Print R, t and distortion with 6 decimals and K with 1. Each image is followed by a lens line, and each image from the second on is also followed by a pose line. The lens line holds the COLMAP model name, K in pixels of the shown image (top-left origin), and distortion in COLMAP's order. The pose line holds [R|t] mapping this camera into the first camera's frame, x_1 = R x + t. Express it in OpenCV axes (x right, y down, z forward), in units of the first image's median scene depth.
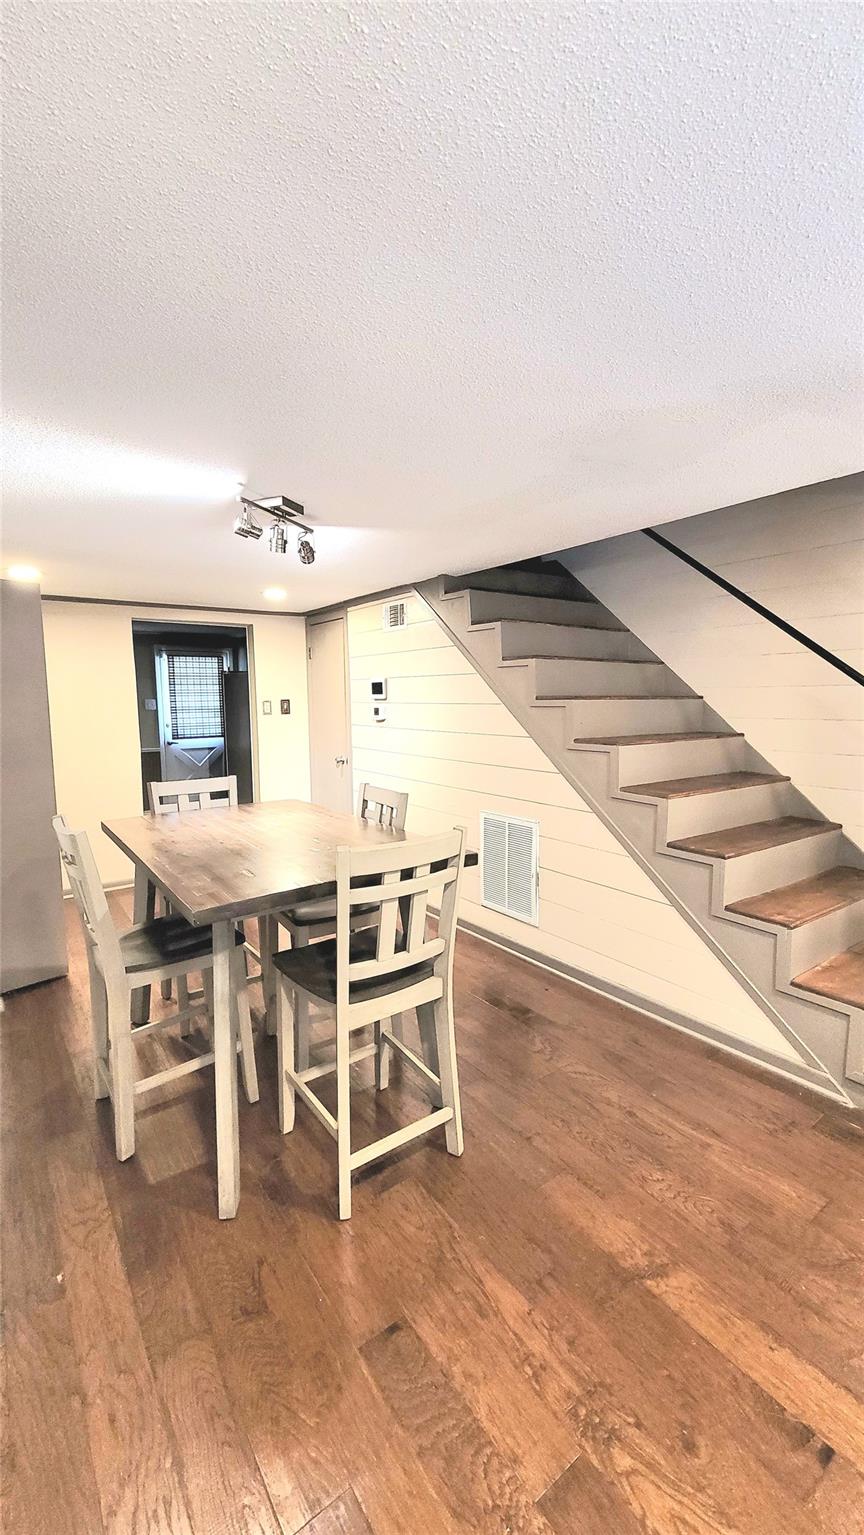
lens RADIAL K [[627.7, 0, 434.9], [0, 627.7, 769.0], [0, 0, 1]] dist [0.001182, 0.000057]
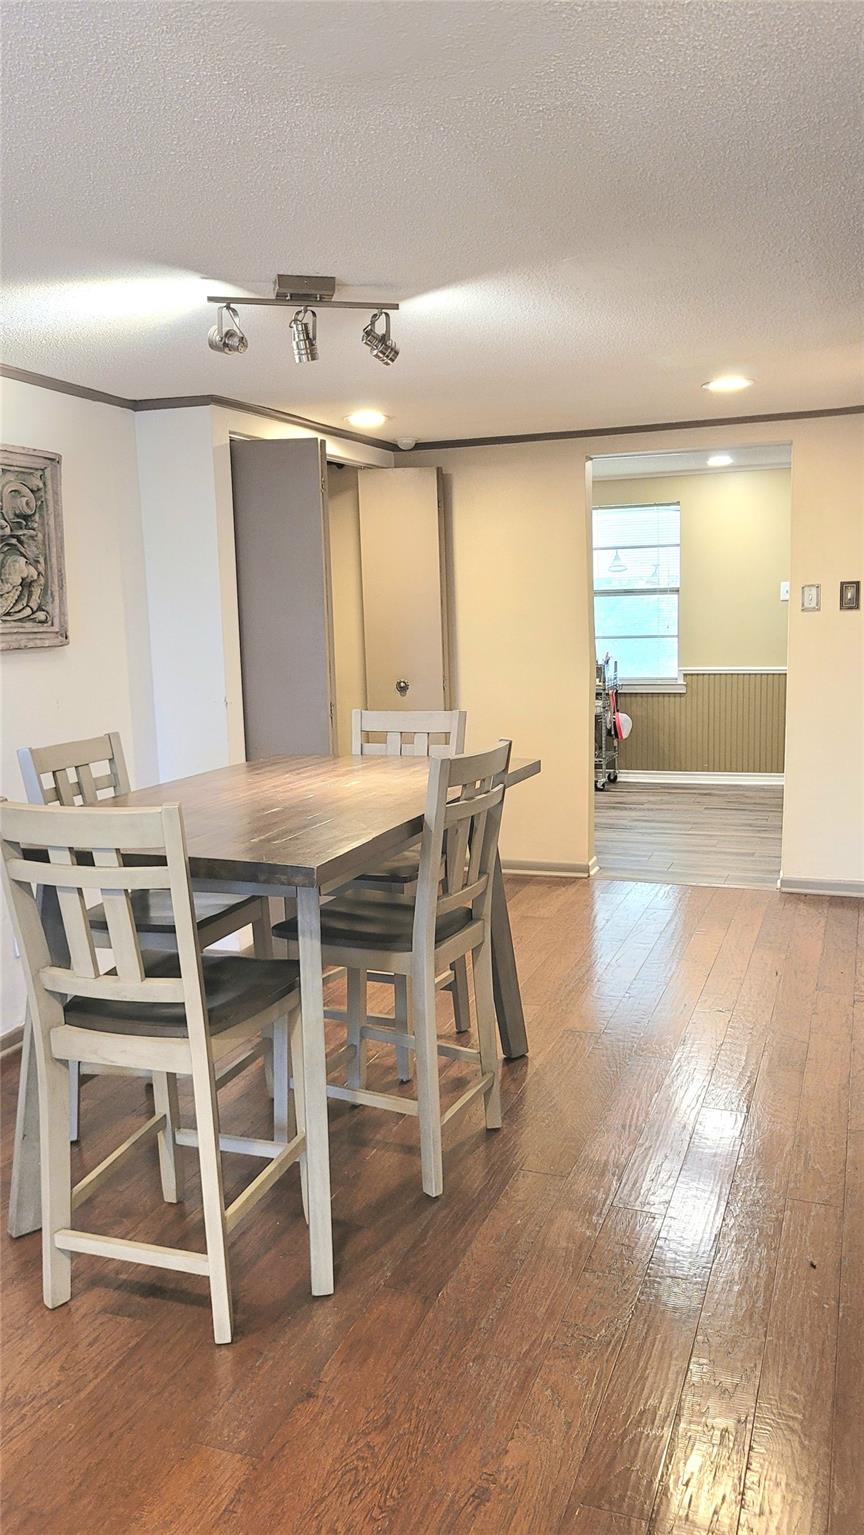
lens RADIAL K [[1145.9, 0, 435.8], [0, 1145.9, 765.3], [0, 0, 1]] dist [-0.006068, -0.004461]
pose [[0.556031, 0.114199, -0.823279, 0.875786], [-0.072012, 0.993410, 0.089163, -0.049435], [0.828036, 0.009709, 0.560591, 0.476669]]
